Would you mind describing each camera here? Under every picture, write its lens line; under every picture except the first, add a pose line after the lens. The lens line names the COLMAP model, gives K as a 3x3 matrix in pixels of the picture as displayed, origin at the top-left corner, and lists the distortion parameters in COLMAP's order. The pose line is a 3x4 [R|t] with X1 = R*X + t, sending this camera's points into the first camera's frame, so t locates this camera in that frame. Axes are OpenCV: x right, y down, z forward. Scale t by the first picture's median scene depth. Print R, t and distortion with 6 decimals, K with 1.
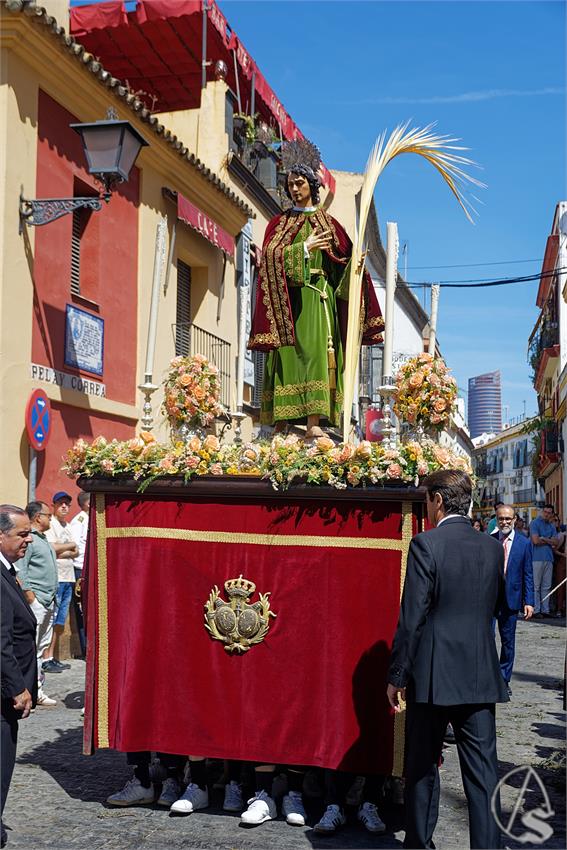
lens RADIAL K [[1108.3, 0, 266.0], [0, 1108.3, 439.7], [0, 0, 1]] dist [0.008989, 0.089098]
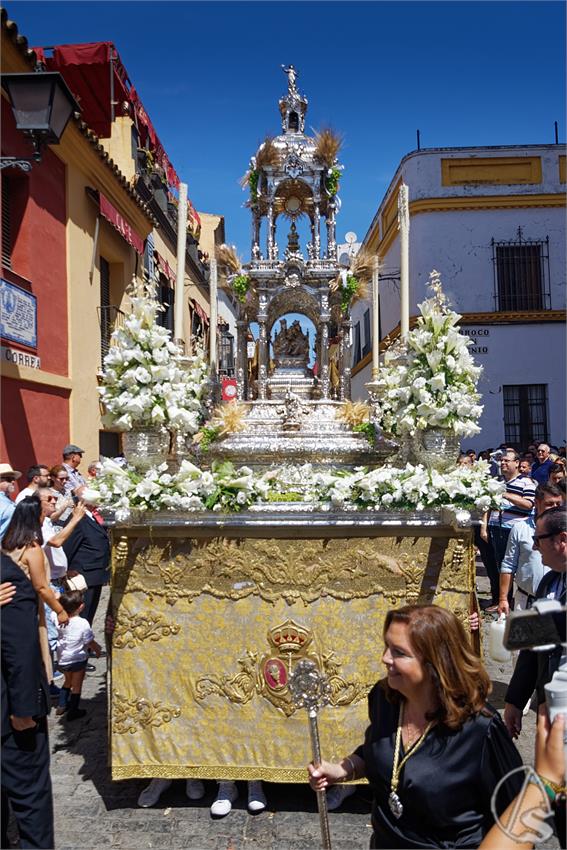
lens RADIAL K [[645.5, 0, 283.5], [0, 645.5, 425.0], [0, 0, 1]] dist [-0.008668, 0.001245]
pose [[0.974704, -0.028614, 0.221660, -0.047411], [0.018976, 0.998784, 0.045492, -0.007089], [-0.222692, -0.040135, 0.974062, 0.288710]]
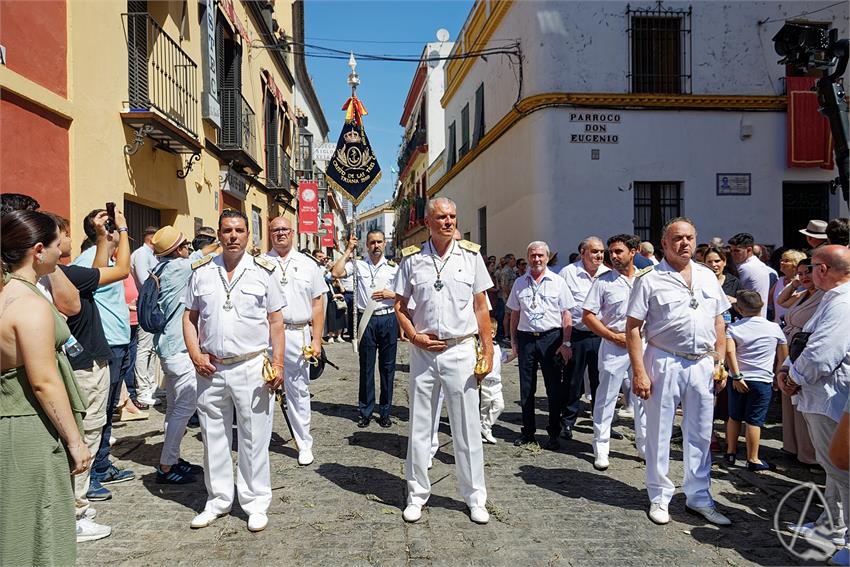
lens RADIAL K [[637.4, 0, 416.3], [0, 637.4, 282.8], [0, 0, 1]] dist [0.002194, 0.005389]
pose [[0.950139, -0.021582, 0.311078, -0.030357], [-0.007269, 0.995798, 0.091290, 0.045426], [-0.311741, -0.088999, 0.945990, 0.479788]]
